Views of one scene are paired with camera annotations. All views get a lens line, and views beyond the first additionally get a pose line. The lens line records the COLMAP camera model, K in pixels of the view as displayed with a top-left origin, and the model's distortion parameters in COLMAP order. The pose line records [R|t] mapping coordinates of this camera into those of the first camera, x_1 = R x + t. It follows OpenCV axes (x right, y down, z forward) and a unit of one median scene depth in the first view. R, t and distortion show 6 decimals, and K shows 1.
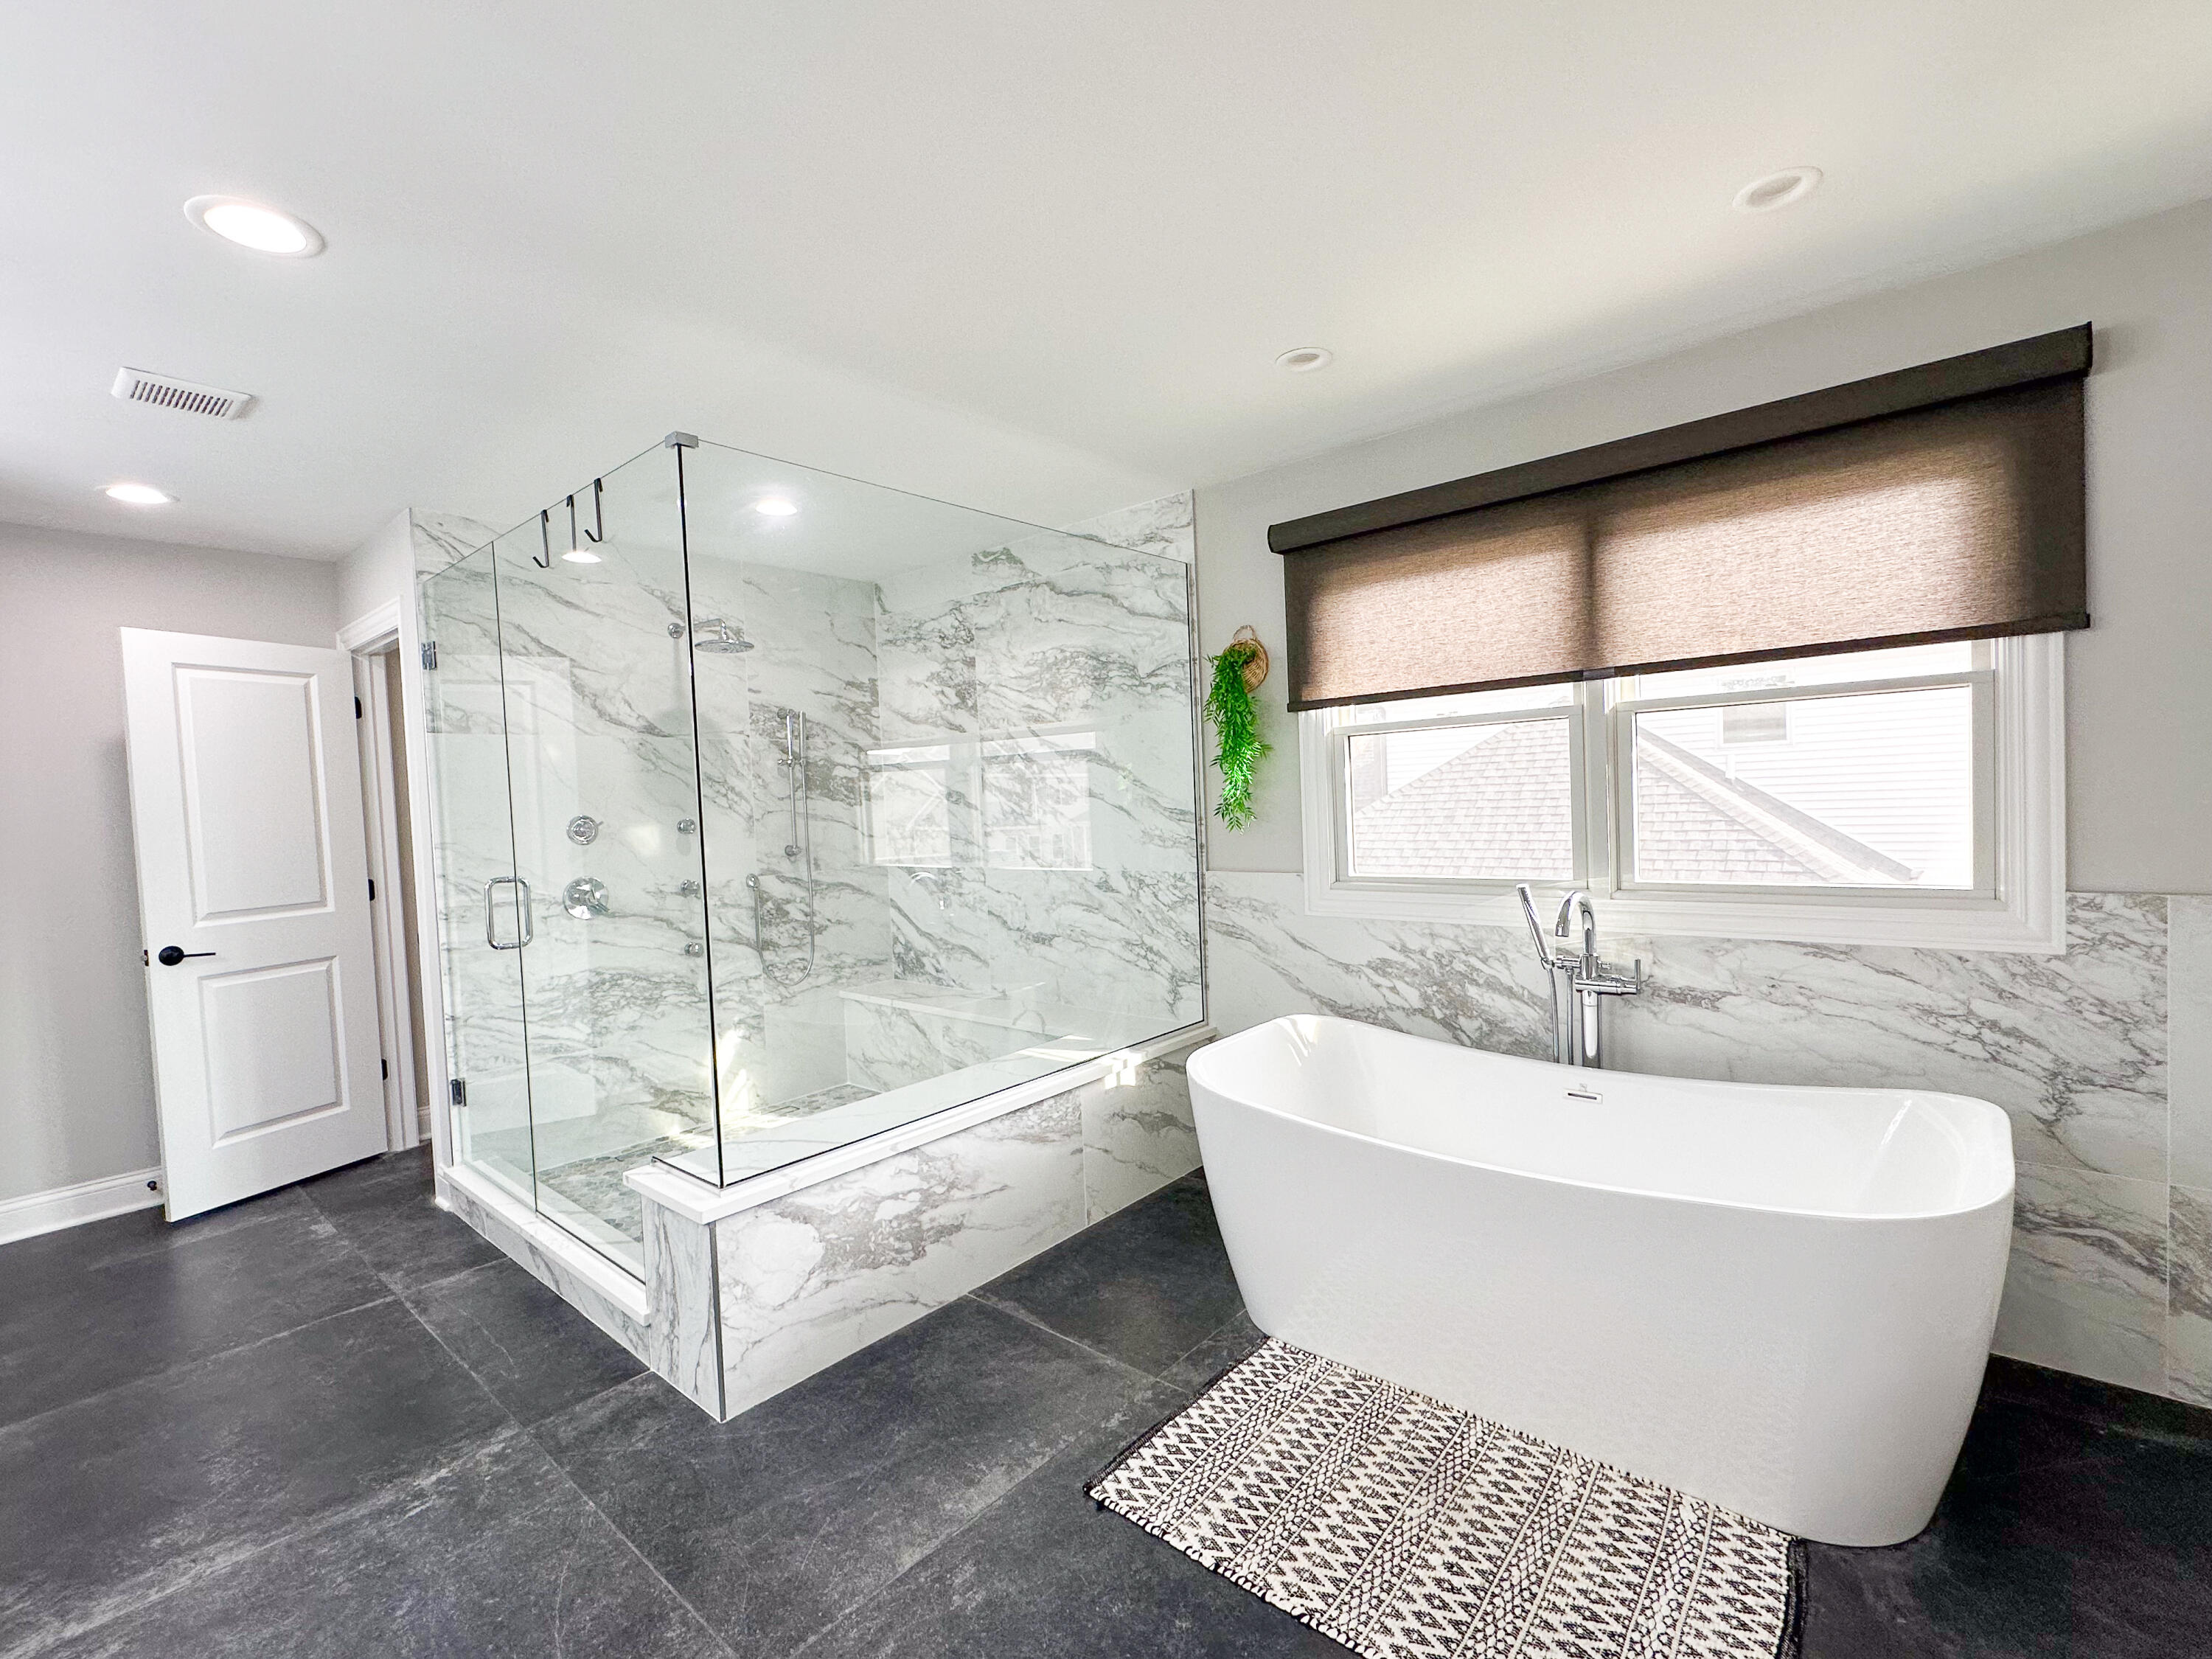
lens RADIAL K [[986.7, 0, 1104.0], [0, 986.7, 836.6], [0, 0, 1]] dist [-0.002852, 0.000361]
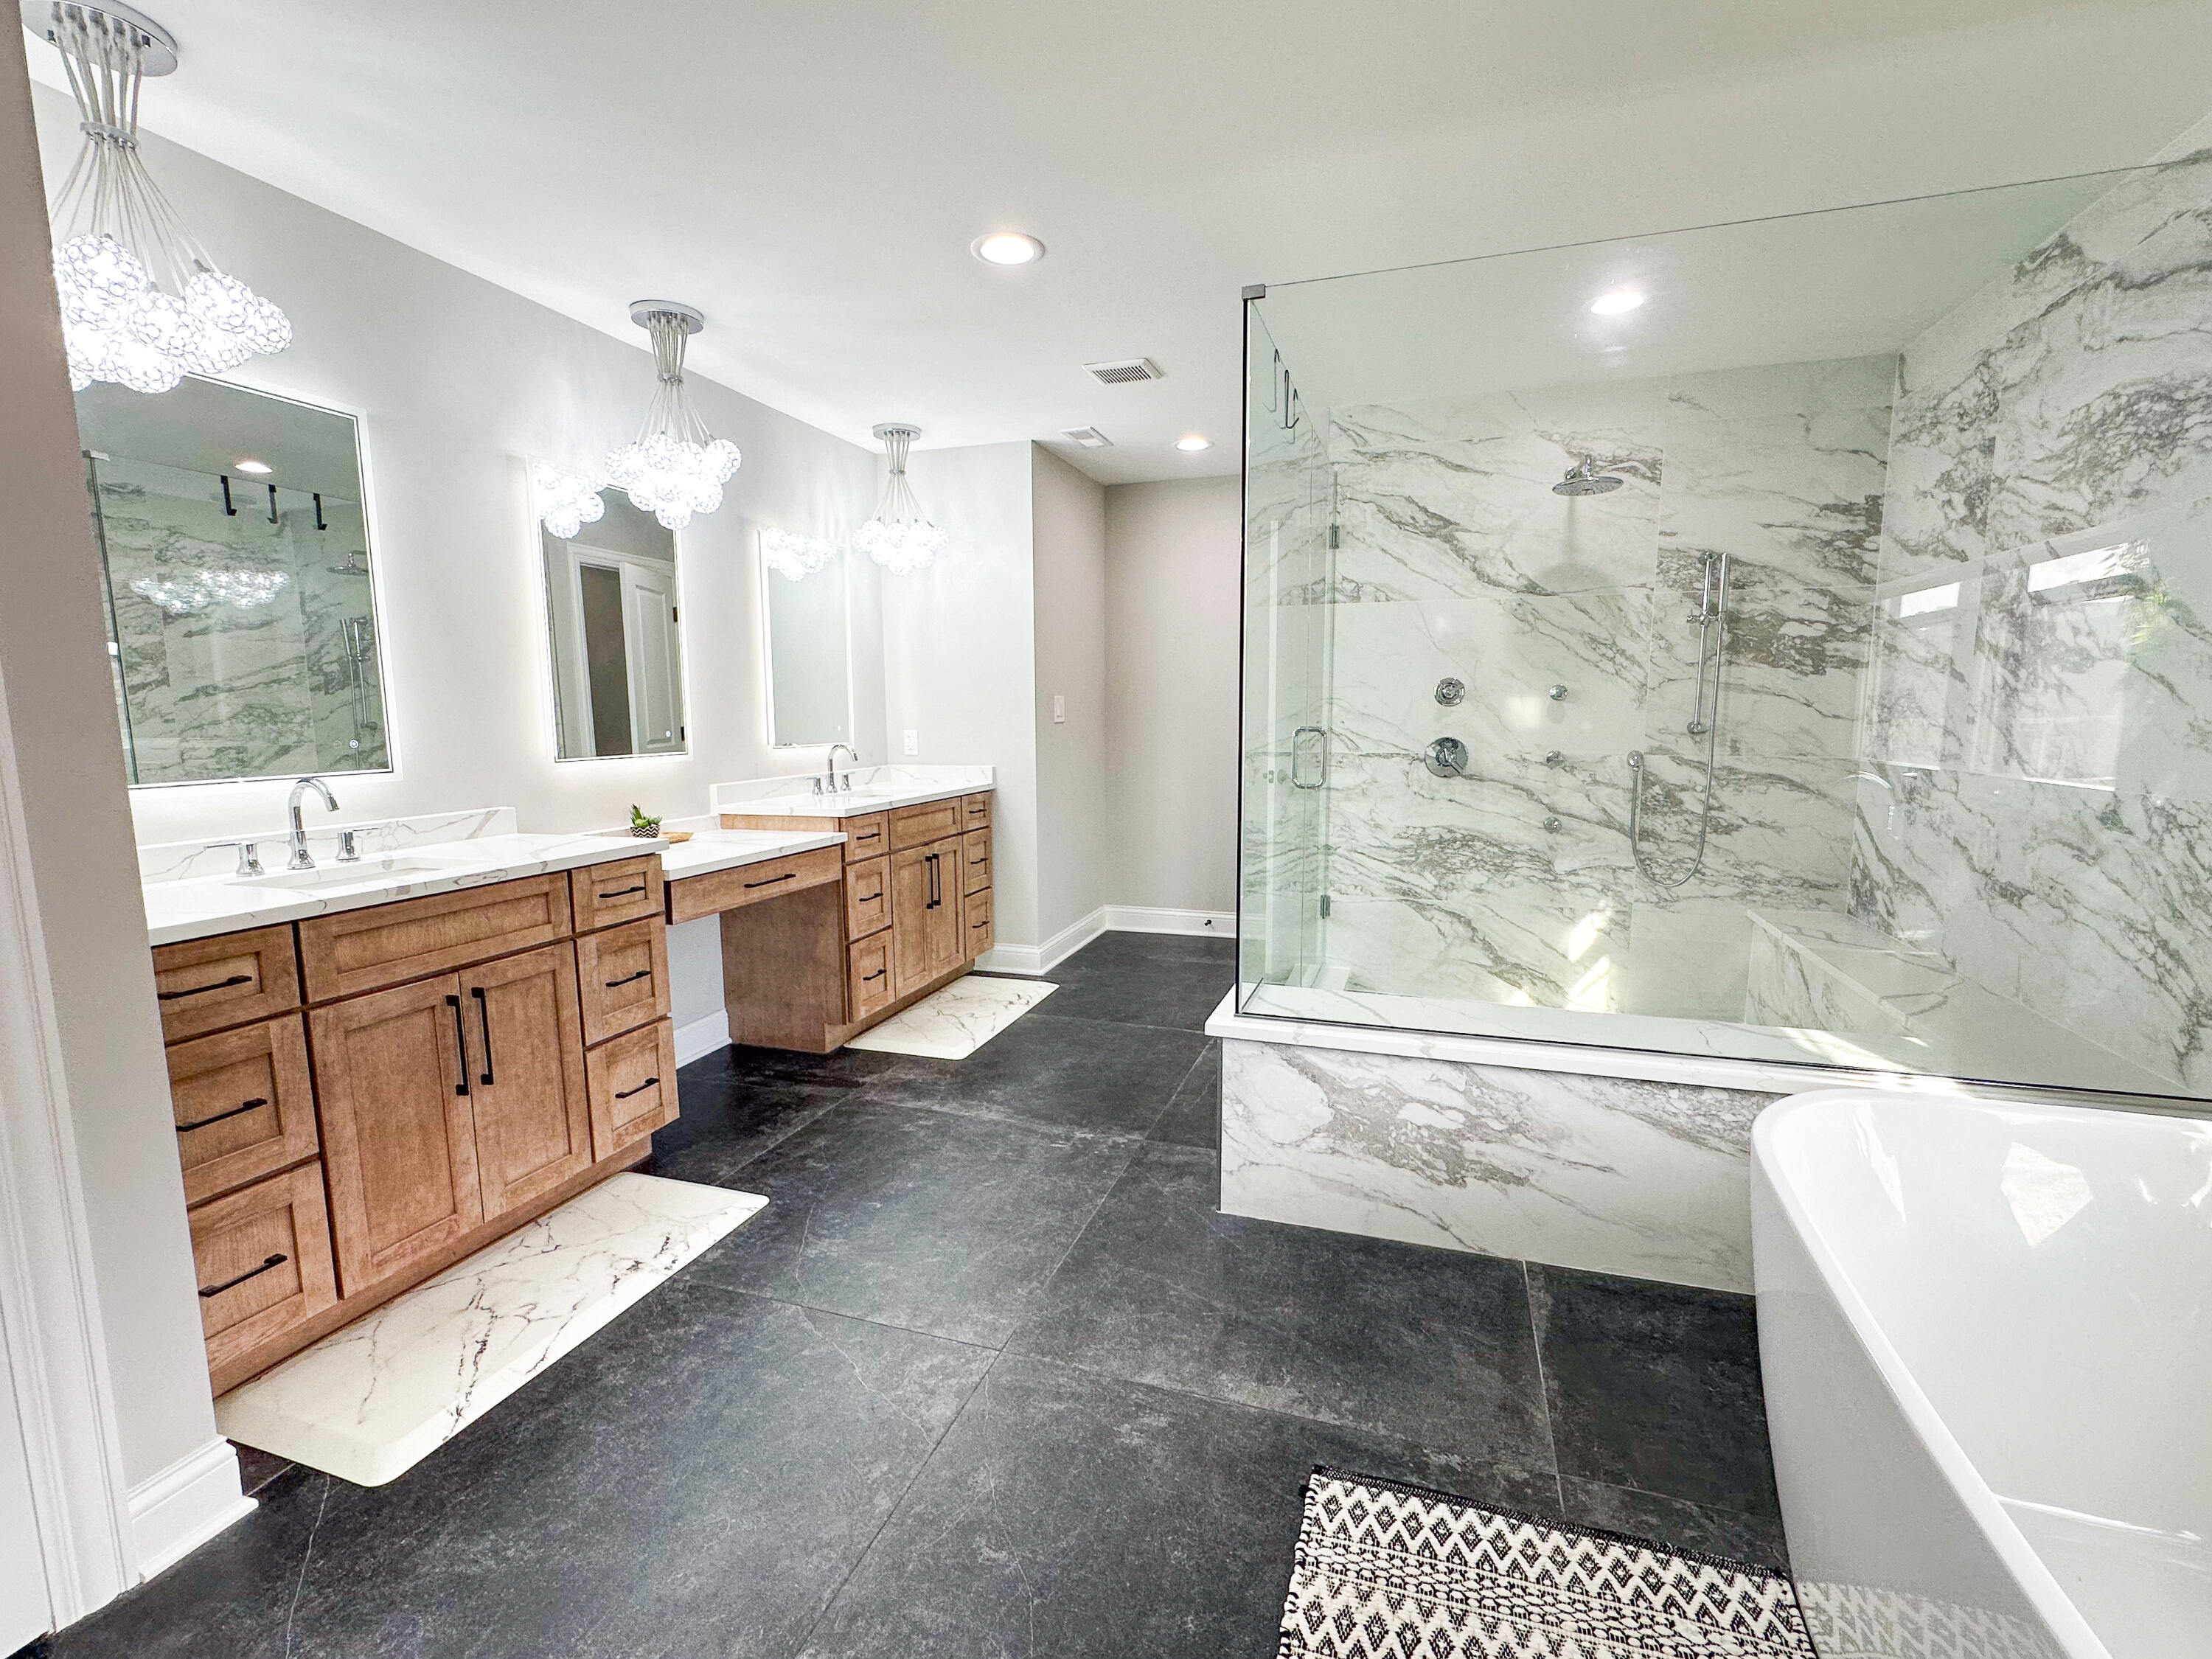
lens RADIAL K [[986.7, 0, 1104.0], [0, 986.7, 836.6], [0, 0, 1]] dist [-0.002852, 0.000361]
pose [[0.383458, 0.160682, -0.909473, 0.336003], [-0.048703, 0.986897, 0.153826, 0.001672], [0.922273, -0.014692, 0.386260, 0.288854]]
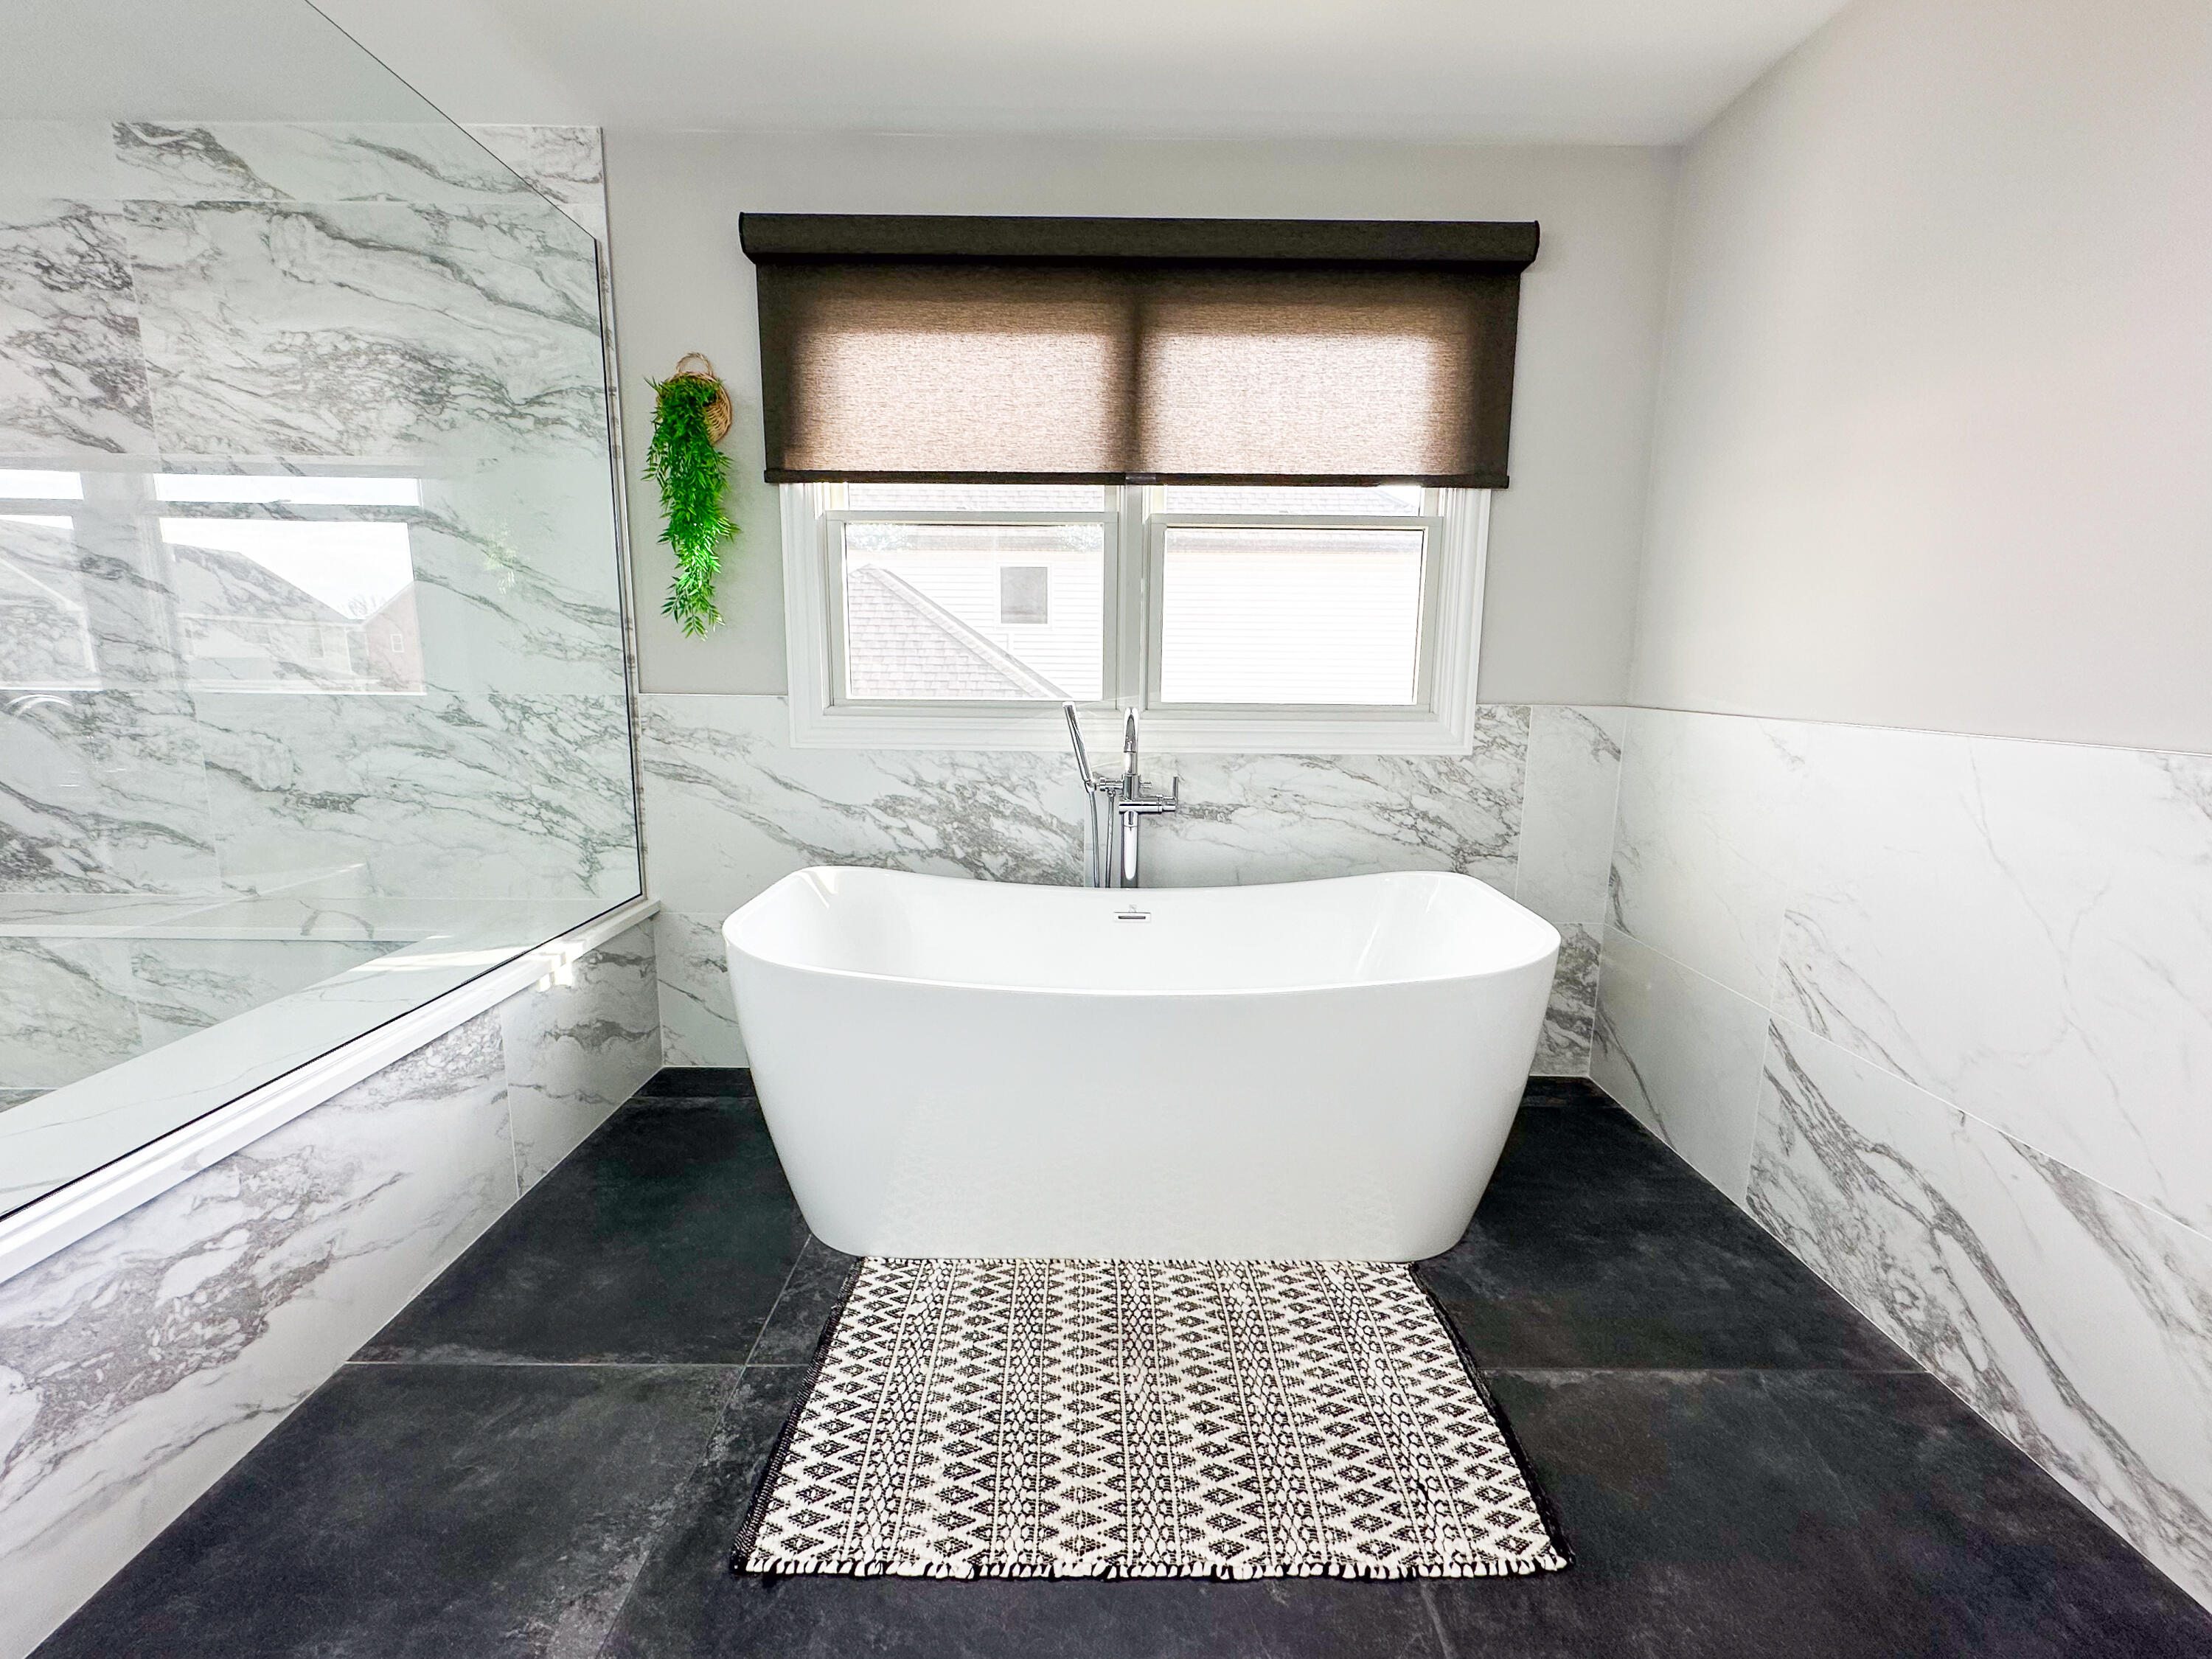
lens RADIAL K [[991.1, 0, 1104.1], [0, 991.1, 837.1], [0, 0, 1]] dist [-0.002196, 0.000804]
pose [[0.751182, -0.063845, 0.657000, -0.134706], [-0.016530, 0.993180, 0.115414, 0.053022], [-0.659888, -0.097558, 0.745003, 0.219038]]
